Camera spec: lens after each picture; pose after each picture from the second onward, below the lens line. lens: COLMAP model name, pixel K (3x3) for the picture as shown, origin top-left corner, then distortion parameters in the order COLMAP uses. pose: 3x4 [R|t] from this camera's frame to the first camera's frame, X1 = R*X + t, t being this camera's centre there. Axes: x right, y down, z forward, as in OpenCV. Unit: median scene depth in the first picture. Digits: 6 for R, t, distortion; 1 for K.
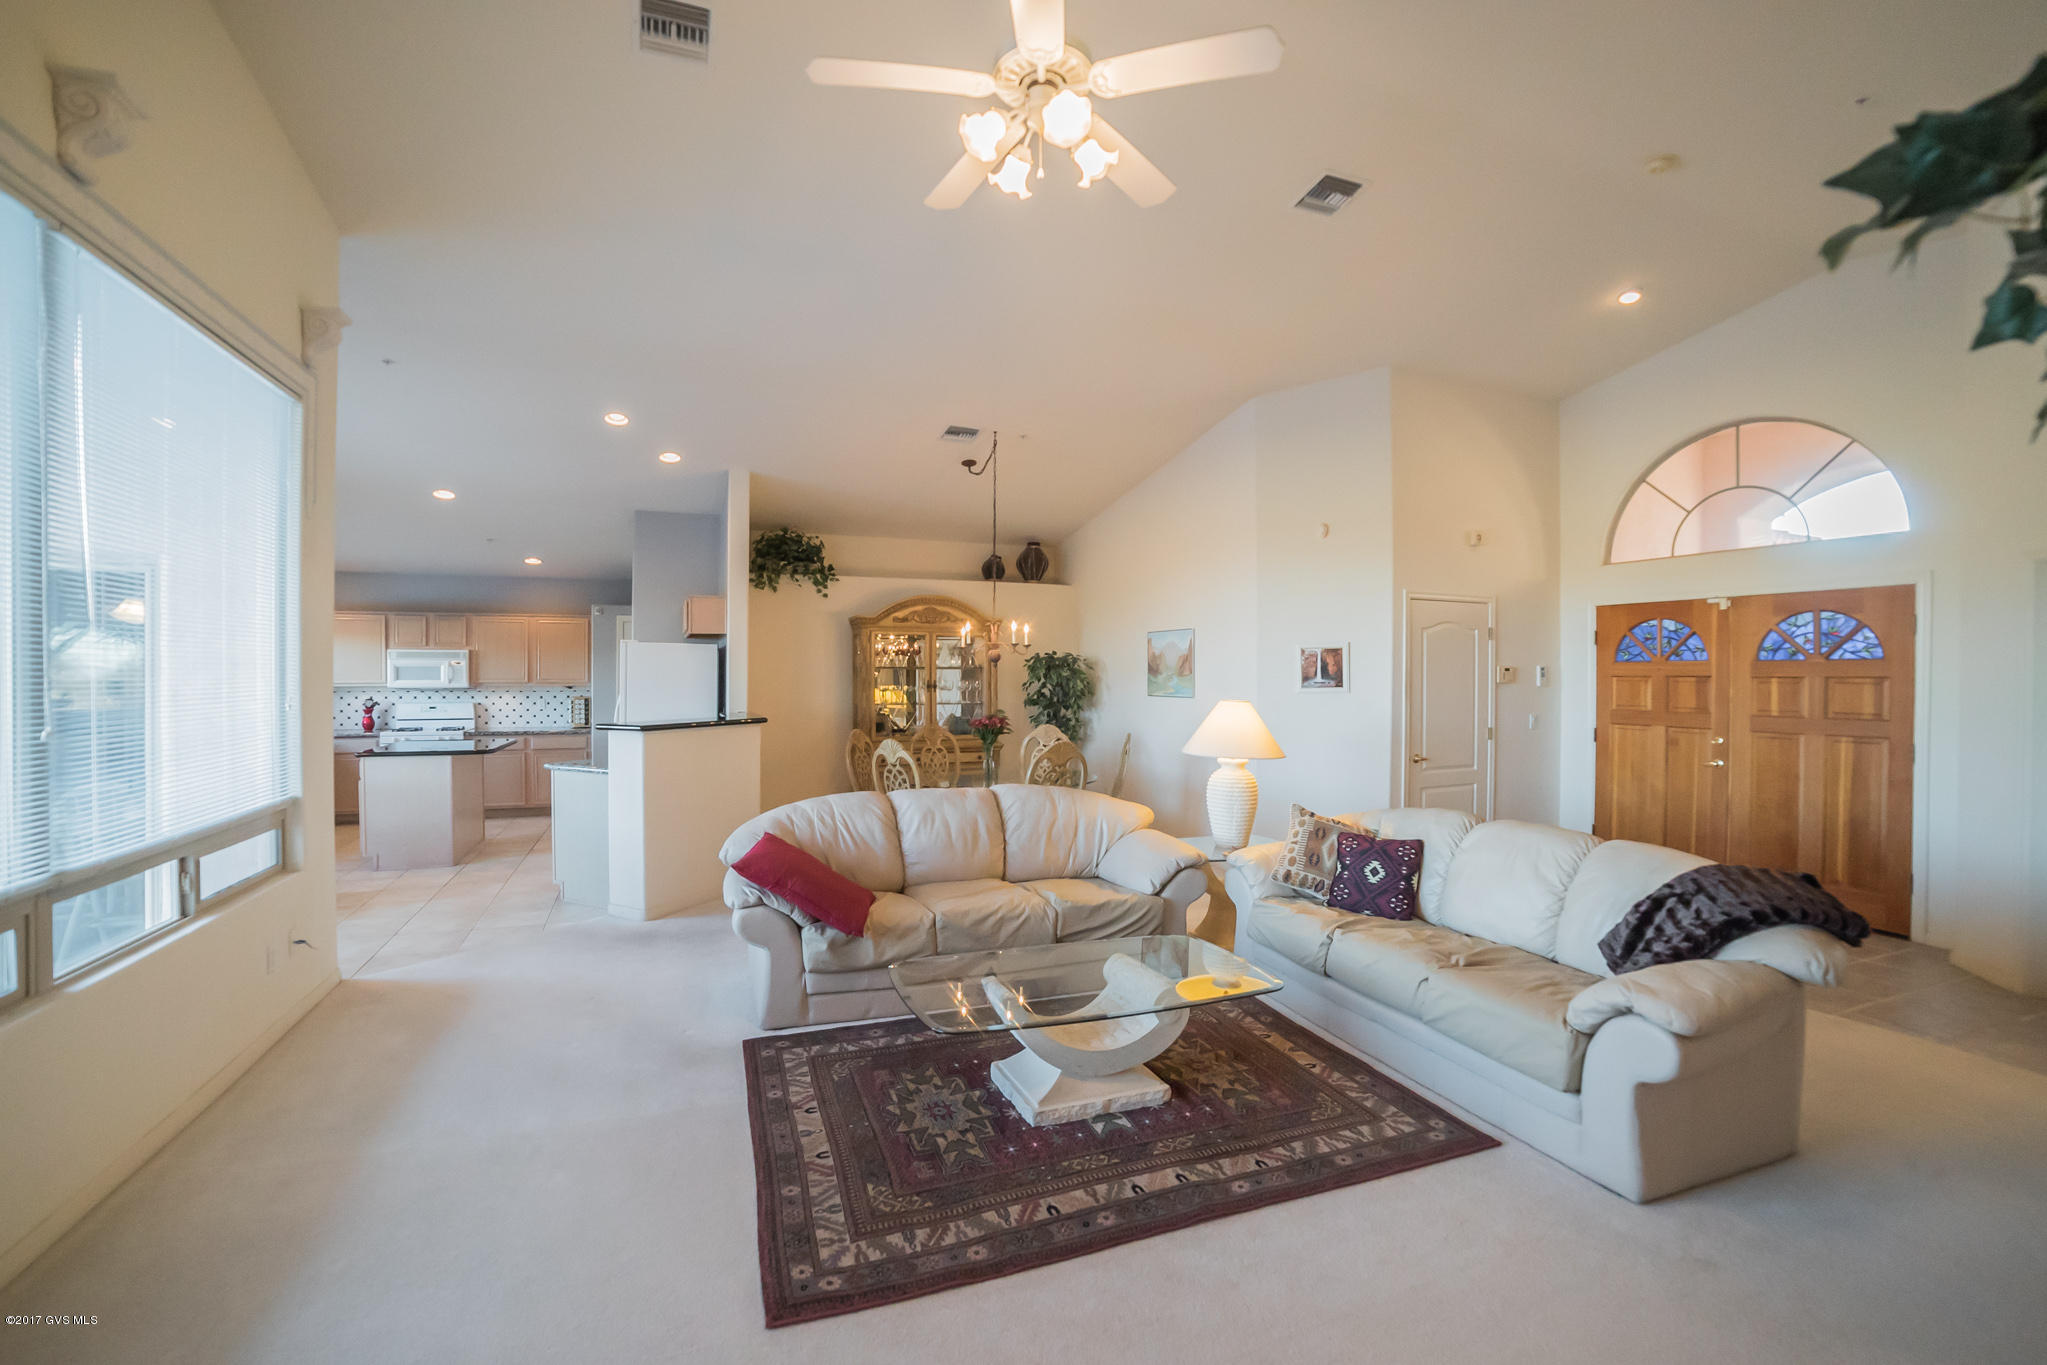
lens RADIAL K [[866.0, 0, 998.6], [0, 866.0, 677.3], [0, 0, 1]] dist [-0.105306, 0.031038]
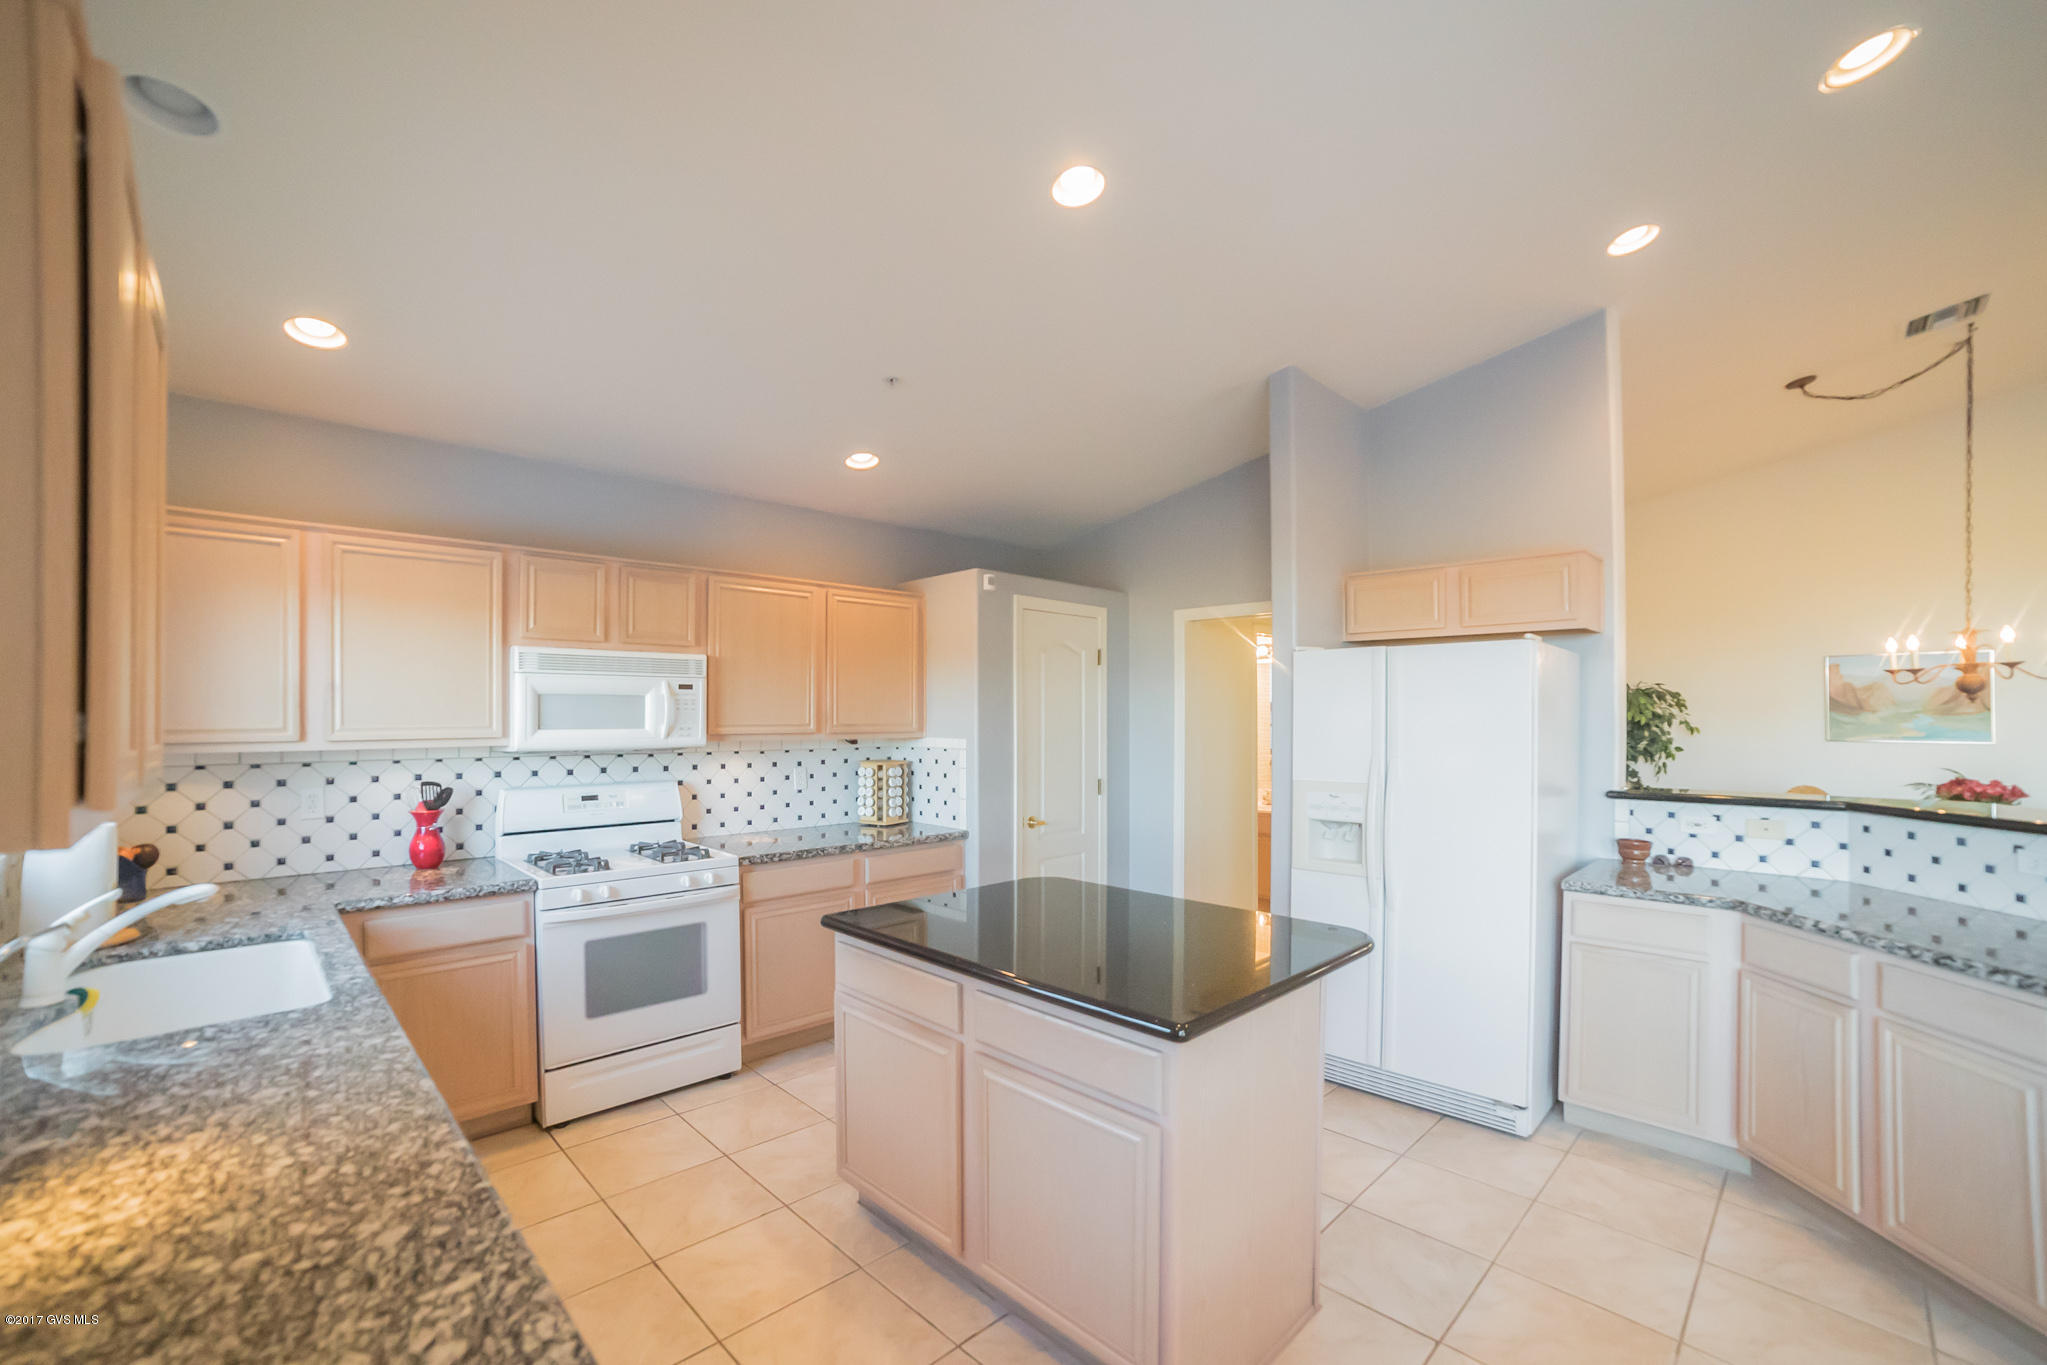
lens RADIAL K [[900.1, 0, 1014.4], [0, 900.1, 710.5], [0, 0, 1]] dist [-0.085046, 0.036175]
pose [[0.919087, -0.000330, 0.394055, -0.977216], [0.003105, 0.999975, -0.006404, -0.002949], [-0.394043, 0.007110, 0.919064, 0.780302]]
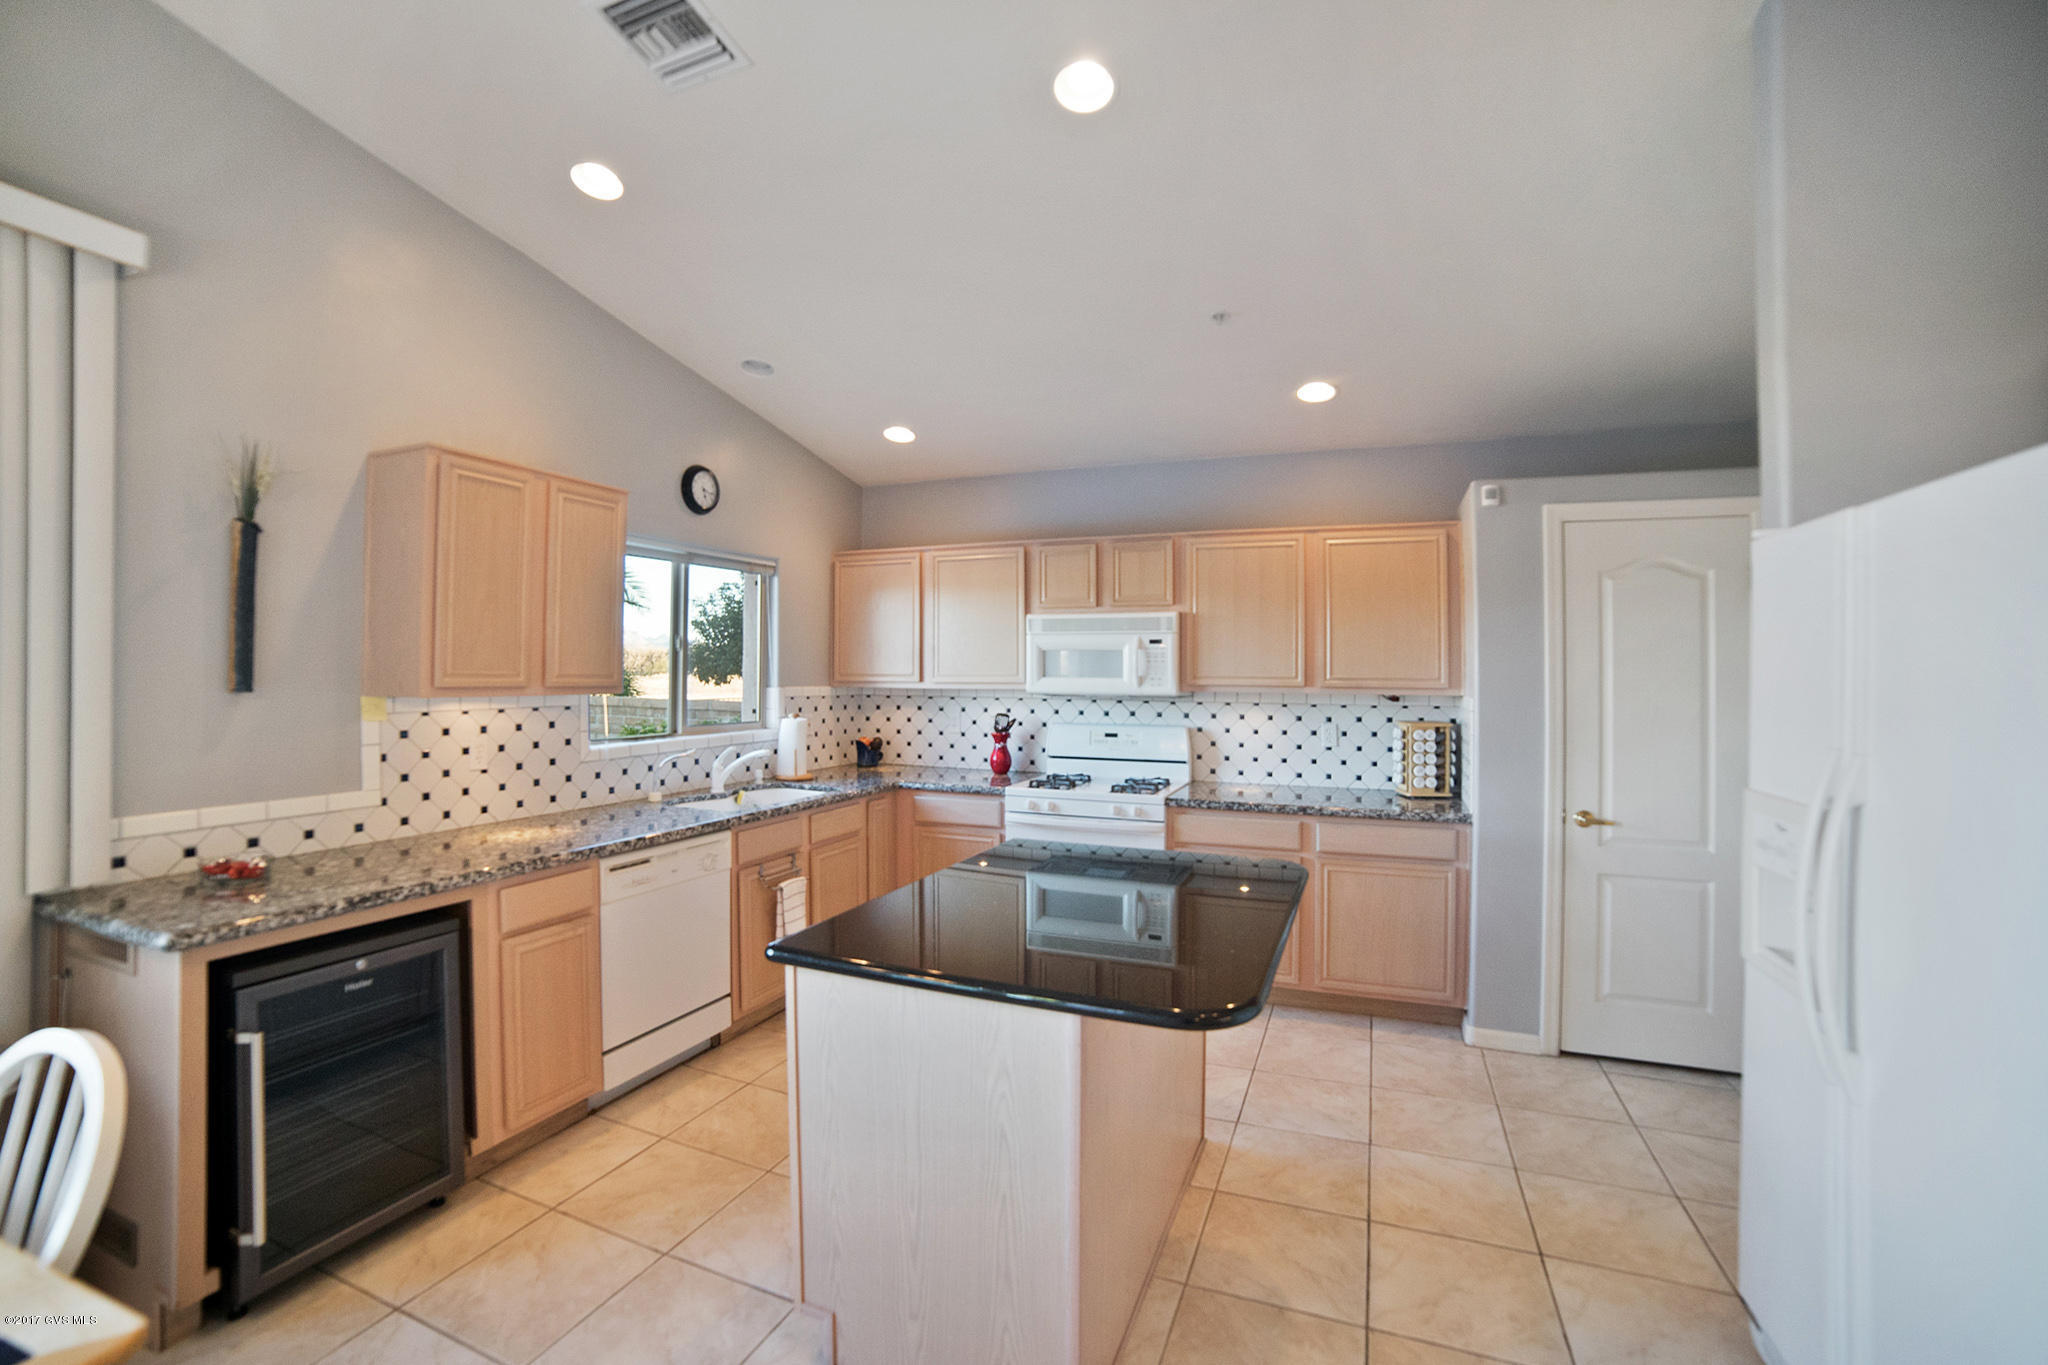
lens RADIAL K [[868.3, 0, 1024.7], [0, 868.3, 668.3], [0, 0, 1]] dist [-0.072378, 0.000082]
pose [[0.728479, 0.000812, -0.685068, -0.546822], [-0.007963, 0.999942, -0.007281, 0.002492], [0.685022, 0.010759, 0.728443, 0.876999]]
